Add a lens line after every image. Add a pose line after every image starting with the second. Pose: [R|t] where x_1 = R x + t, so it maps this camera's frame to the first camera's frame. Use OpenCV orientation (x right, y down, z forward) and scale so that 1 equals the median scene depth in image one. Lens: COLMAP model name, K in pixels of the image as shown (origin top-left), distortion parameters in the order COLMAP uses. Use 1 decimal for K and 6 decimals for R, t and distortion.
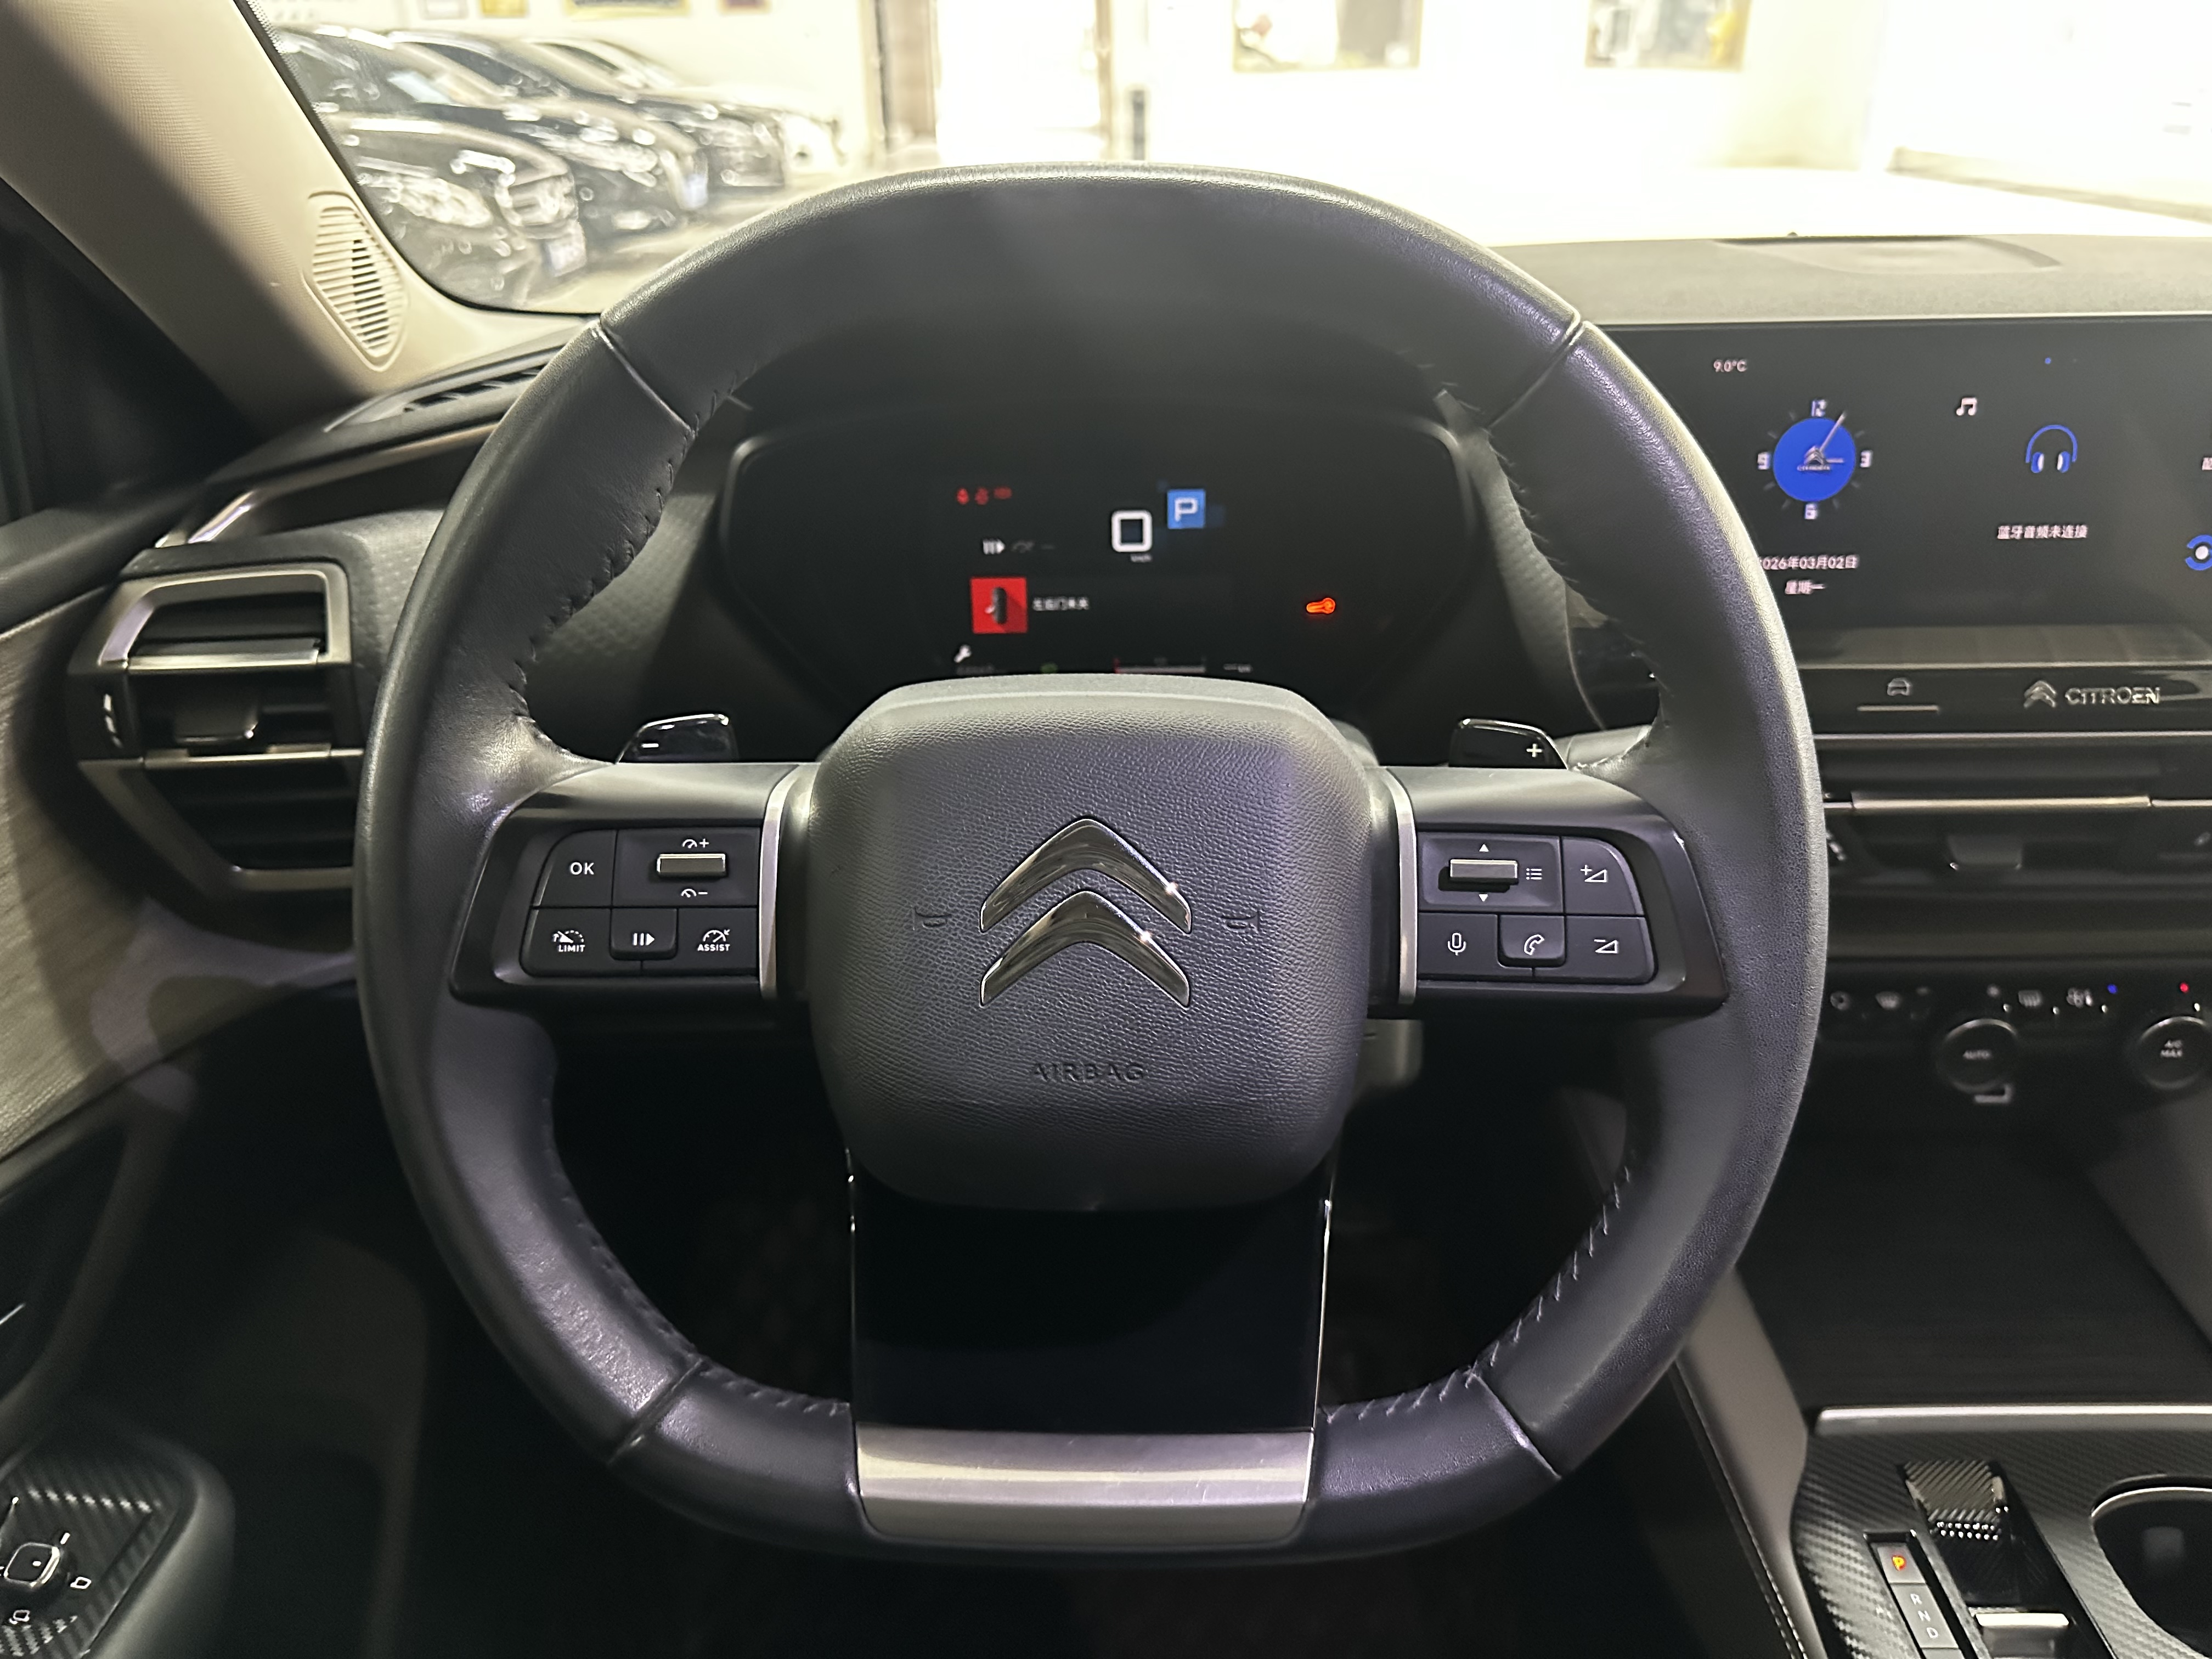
lens RADIAL K [[1579.4, 0, 1097.8], [0, 1579.4, 847.7], [0, 0, 1]] dist [0.037254, -0.047530]
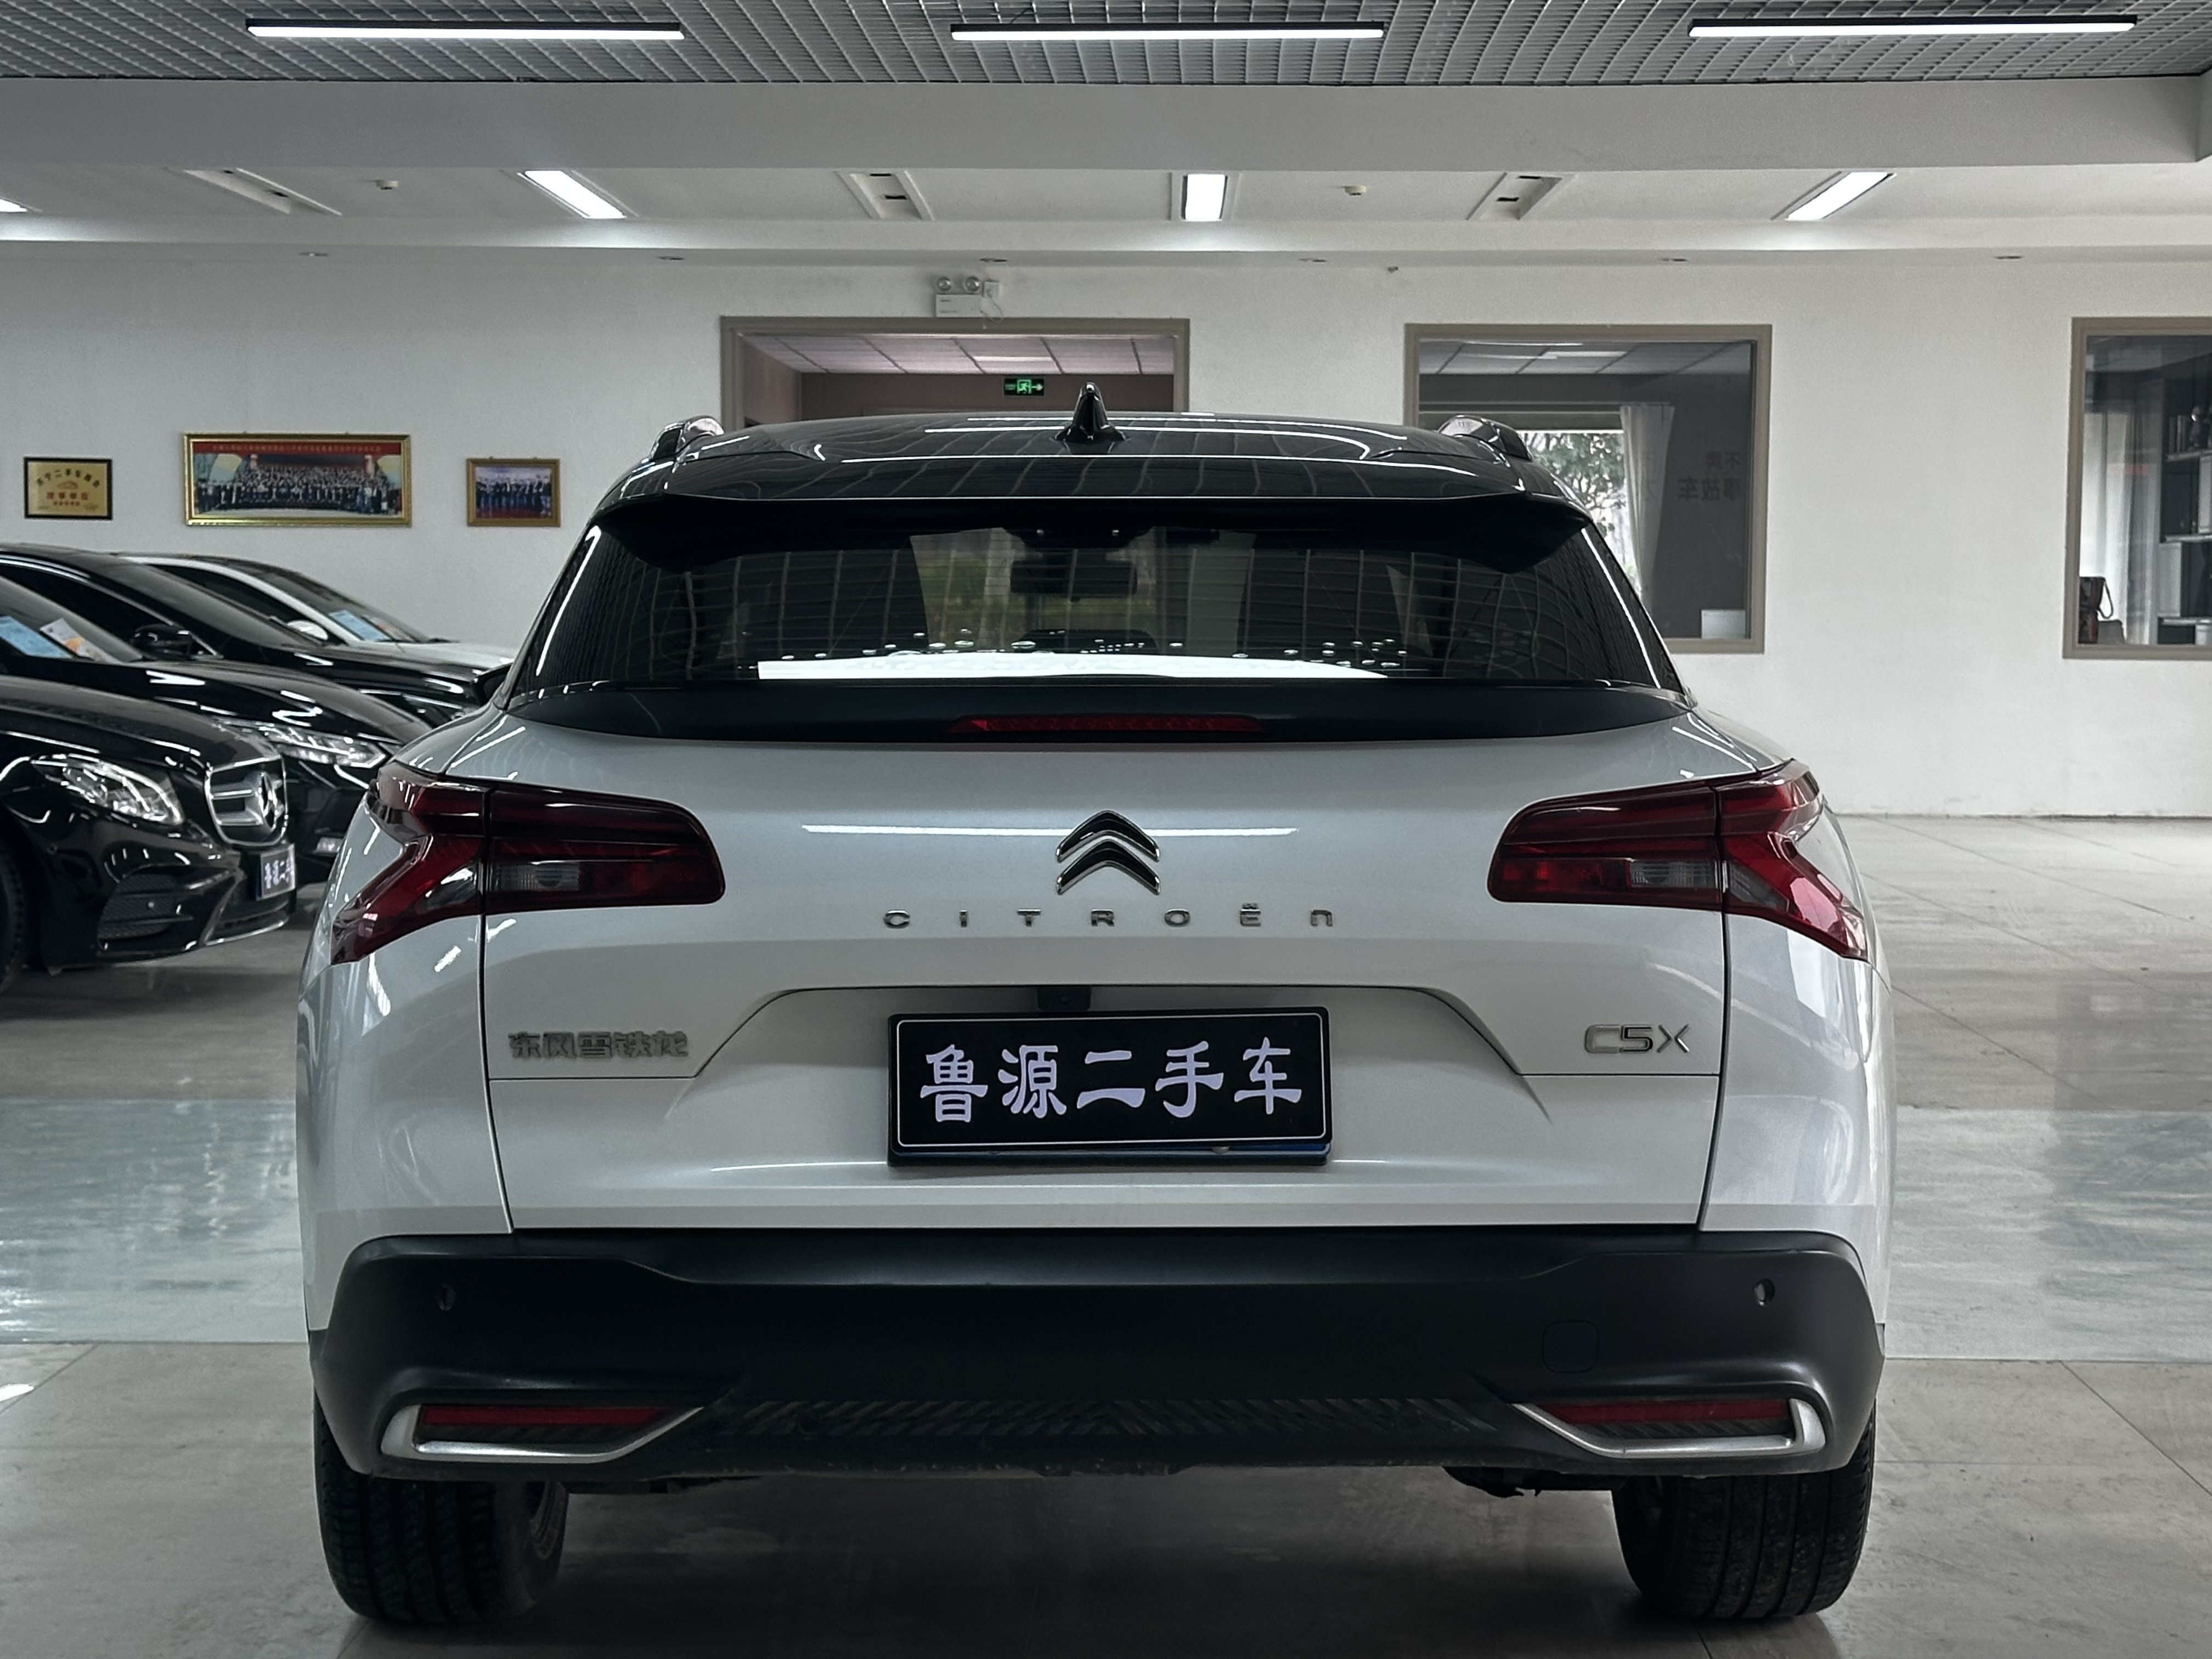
lens RADIAL K [[4155.7, 0, 1104.0], [0, 4155.7, 824.5], [0, 0, 1]] dist [0.149971, 0.000000]
pose [[0.999113, 0.024805, -0.034022, 0.692706], [-0.036212, 0.918500, -0.393760, 2.957389], [0.021482, 0.394642, 0.918584, -6.297961]]
